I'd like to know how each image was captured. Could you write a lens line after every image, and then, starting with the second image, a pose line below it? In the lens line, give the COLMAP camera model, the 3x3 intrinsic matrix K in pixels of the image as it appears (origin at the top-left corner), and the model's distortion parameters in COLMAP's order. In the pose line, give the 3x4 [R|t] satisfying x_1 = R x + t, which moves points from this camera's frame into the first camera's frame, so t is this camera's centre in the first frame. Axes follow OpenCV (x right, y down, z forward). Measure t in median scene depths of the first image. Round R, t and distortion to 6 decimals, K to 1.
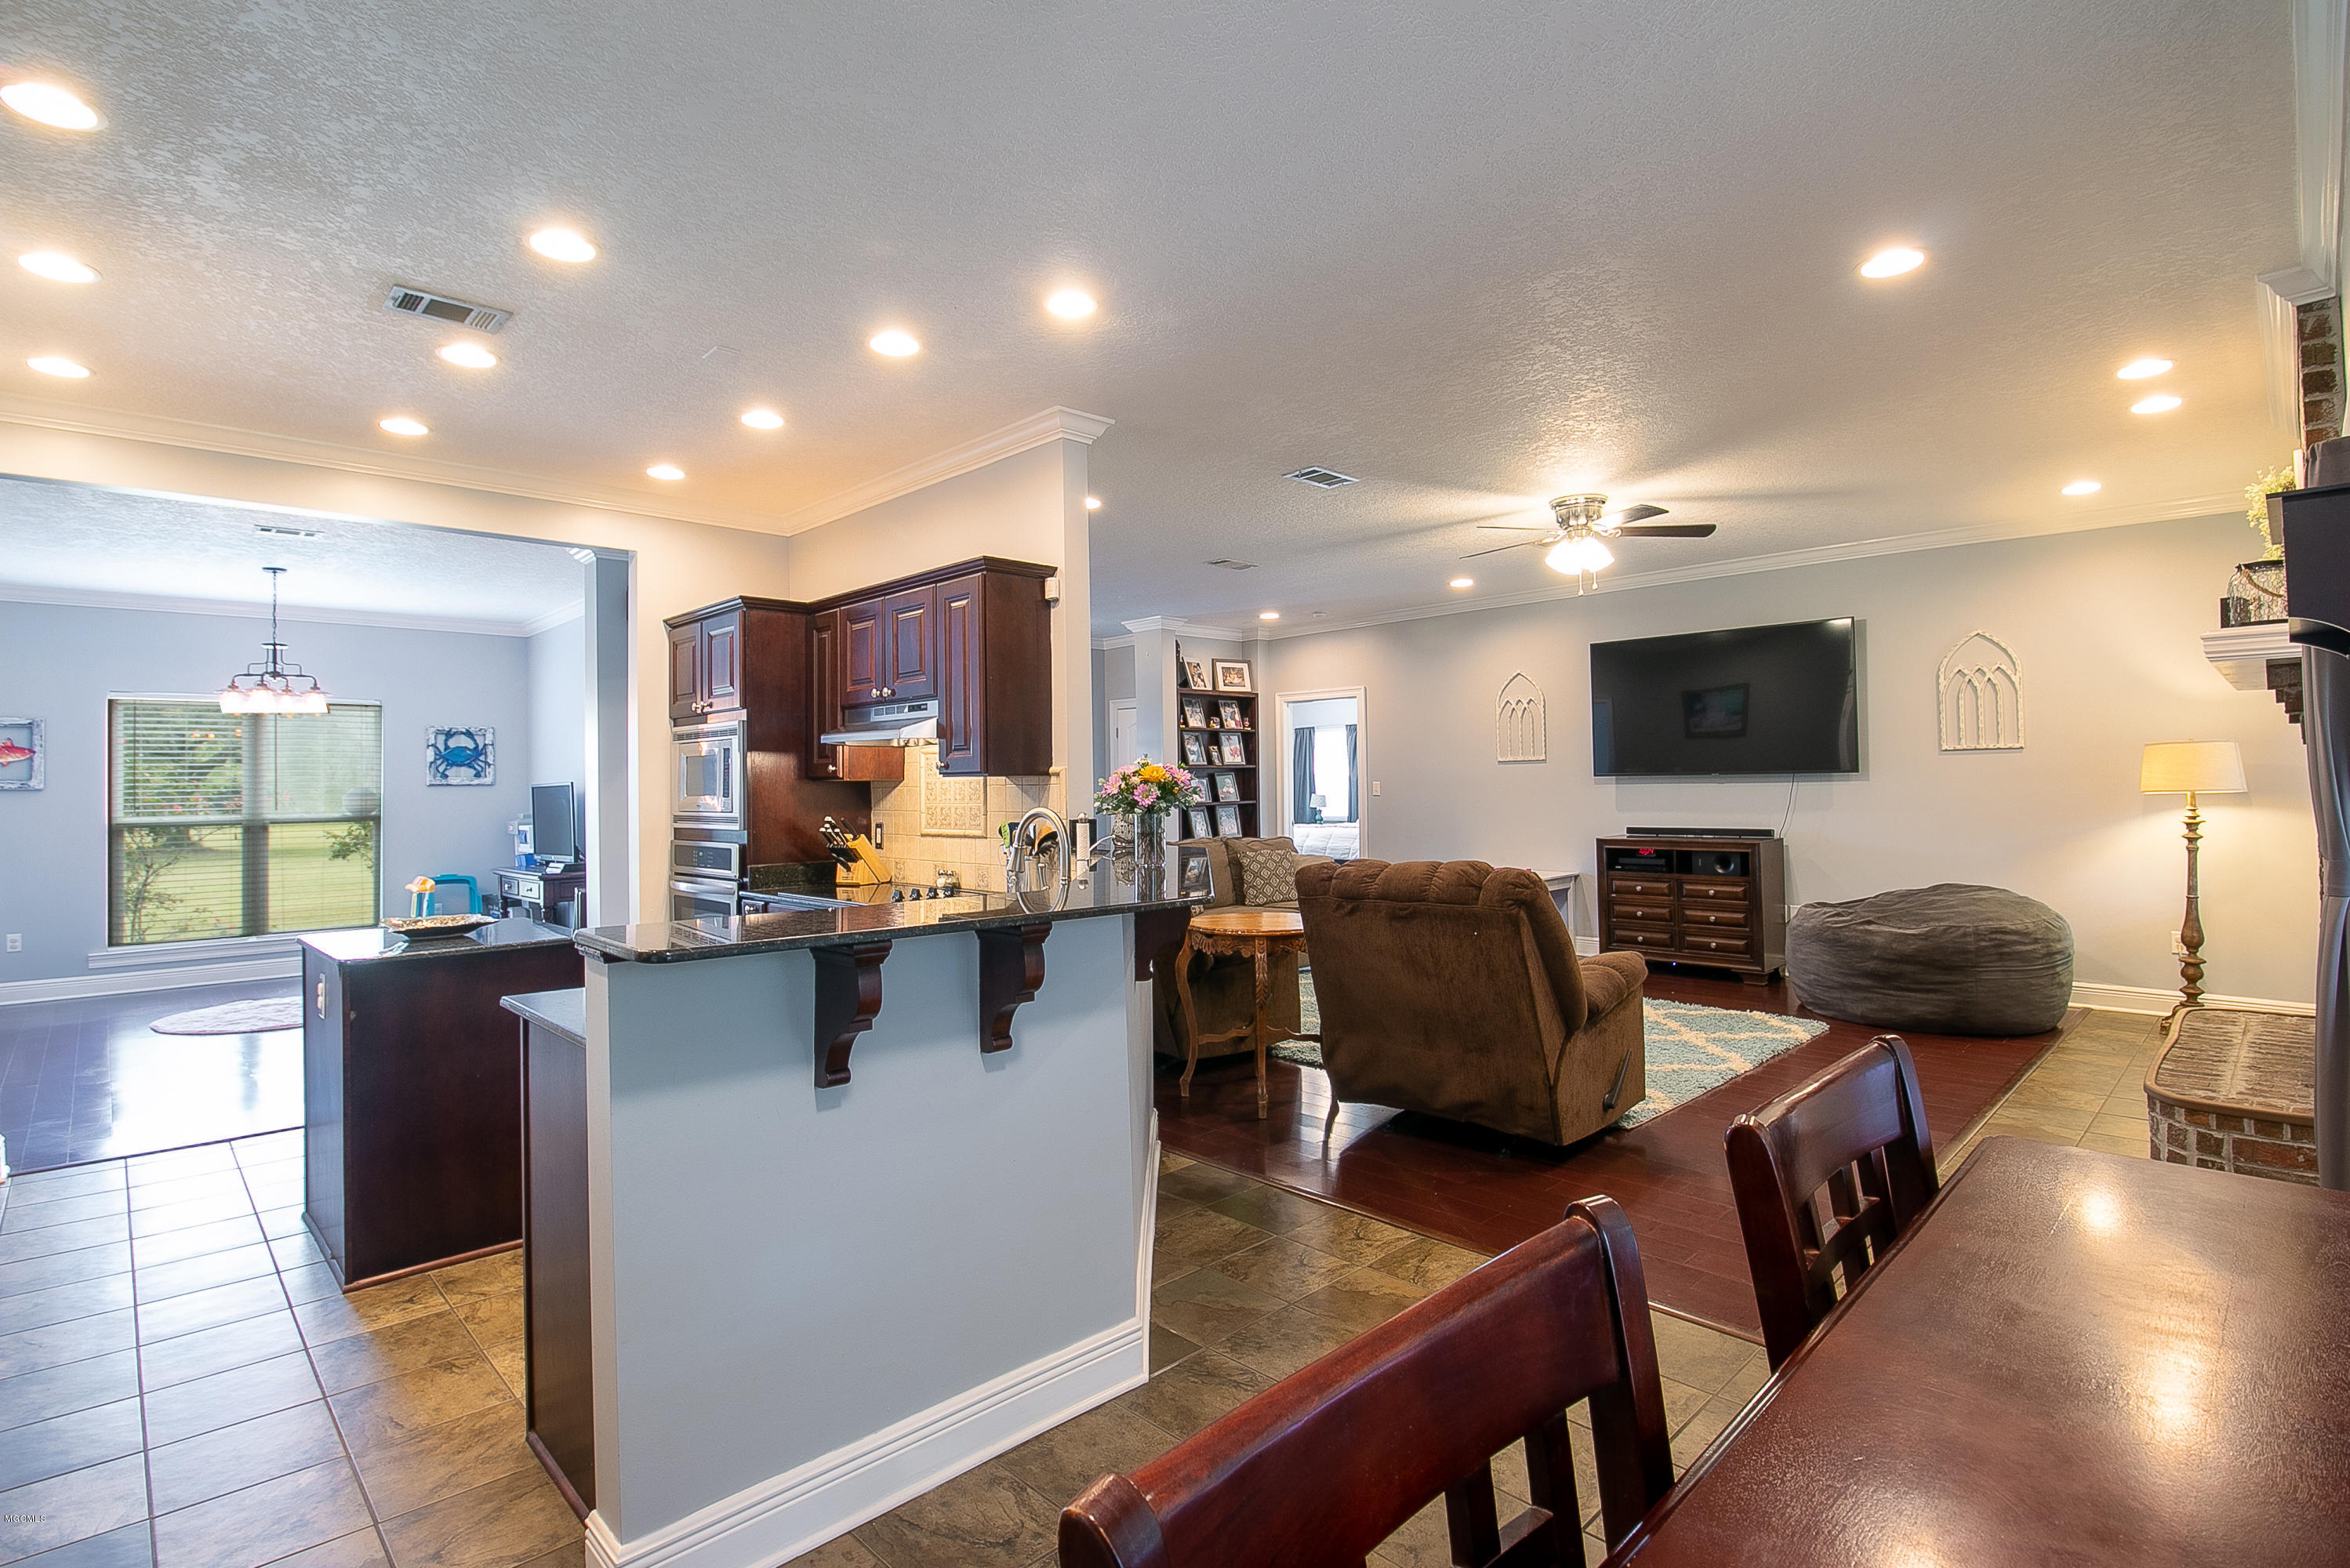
lens RADIAL K [[1073.2, 0, 1175.6], [0, 1073.2, 775.8], [0, 0, 1]] dist [-0.003525, -0.007828]
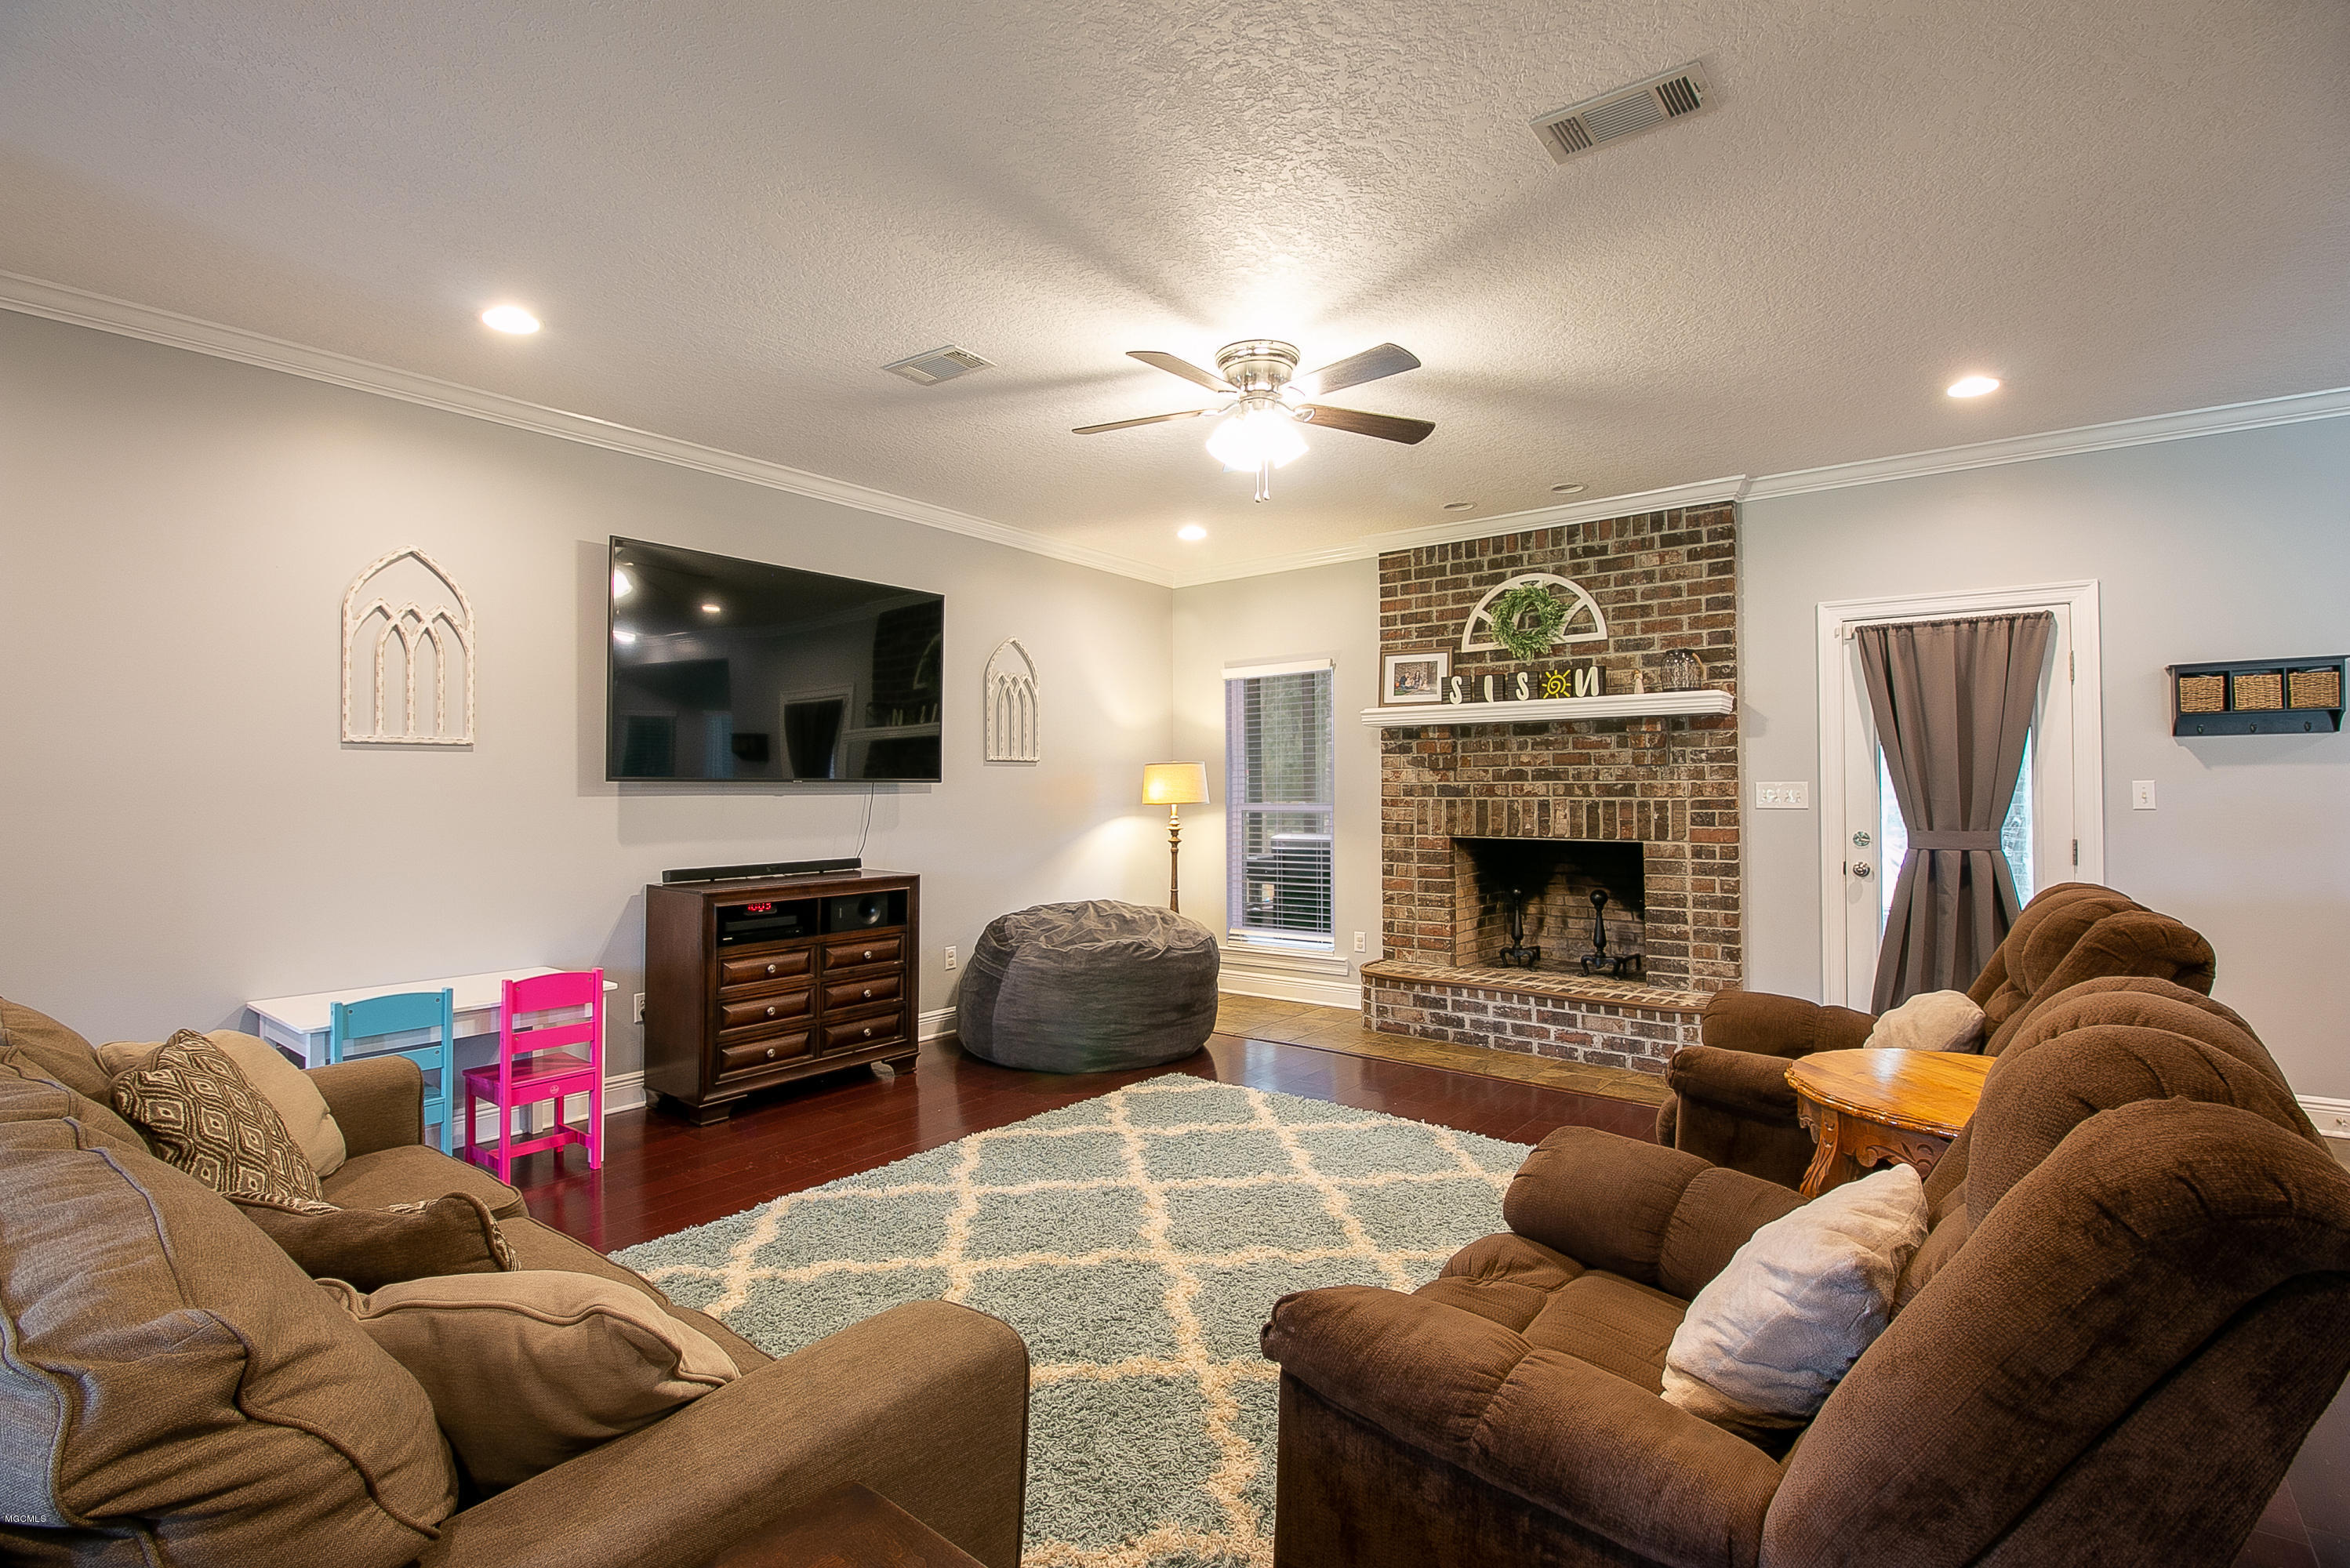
lens RADIAL K [[1073.2, 0, 1167.2], [0, 1073.2, 786.0], [0, 0, 1]] dist [-0.003525, -0.007828]
pose [[-0.145548, 0.017176, 0.989202, -0.191097], [-0.006864, 0.999808, -0.018370, 0.011632], [-0.989327, -0.009464, -0.145402, 0.844026]]
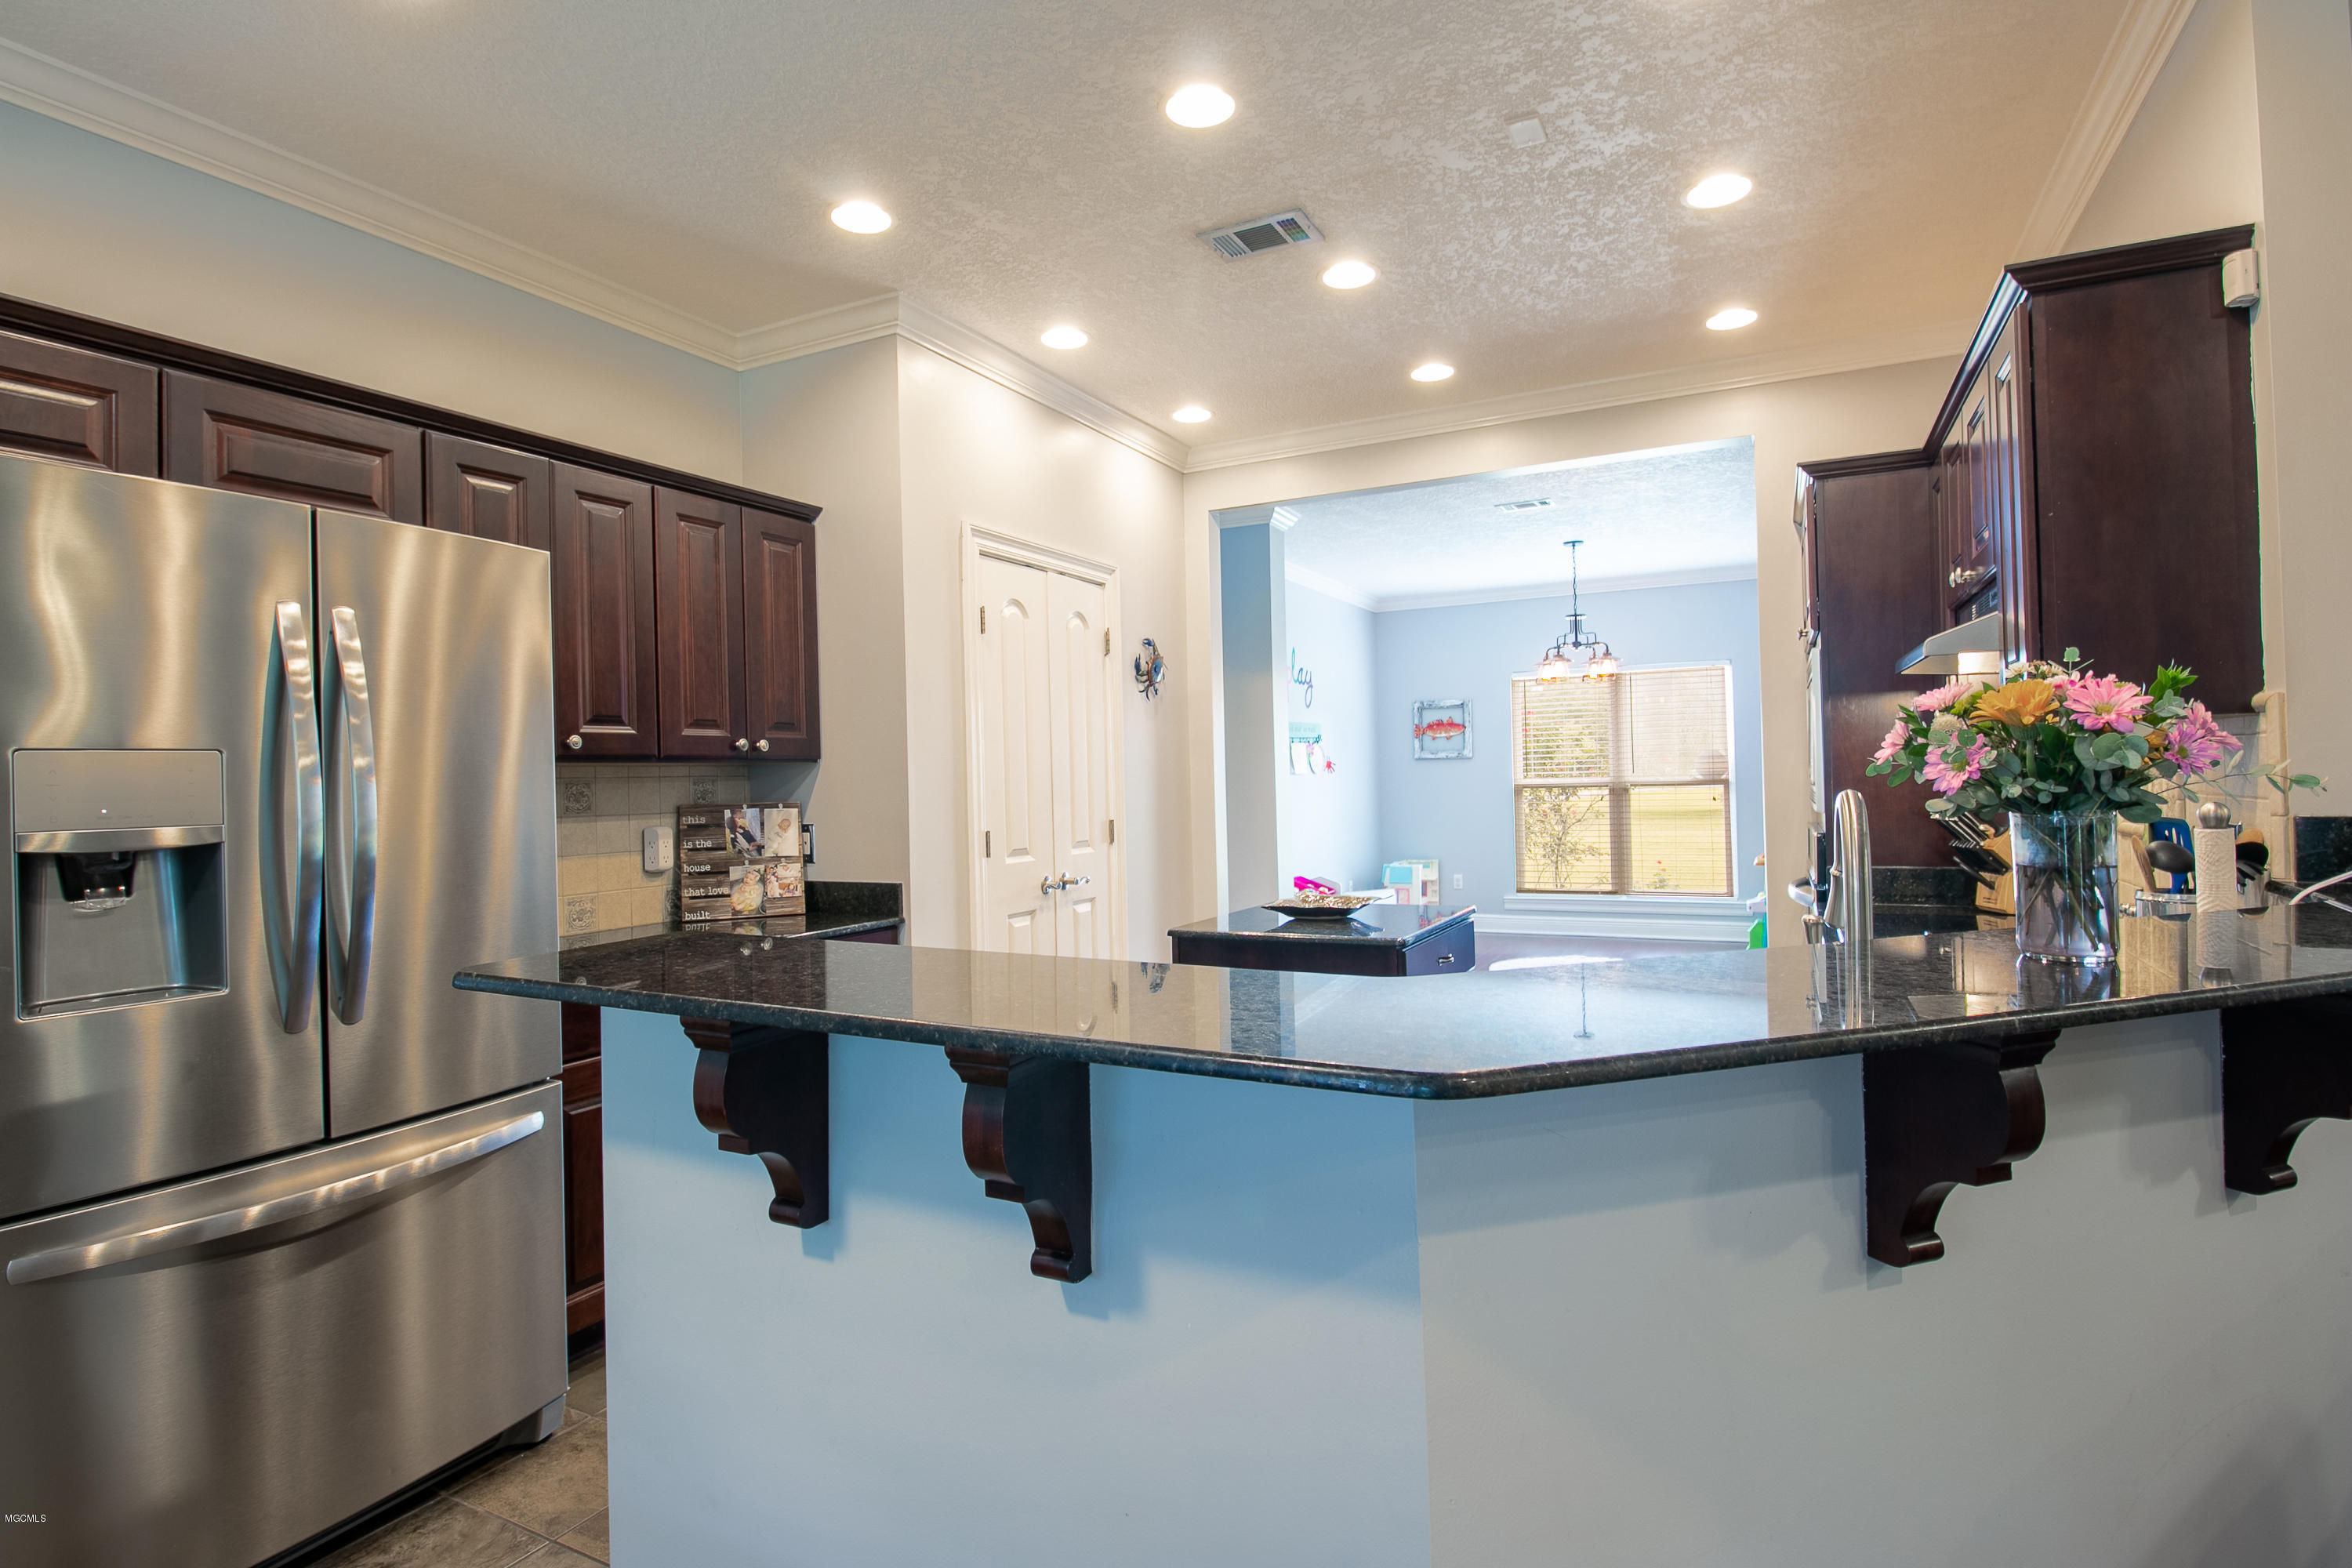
lens RADIAL K [[1174.7, 0, 1173.0], [0, 1174.7, 769.6], [0, 0, 1]] dist [-0.014621, -0.001182]
pose [[0.332037, 0.002520, -0.943263, 0.099028], [0.026254, 0.999584, 0.011911, 0.002780], [0.942901, -0.028719, 0.331833, 0.242893]]
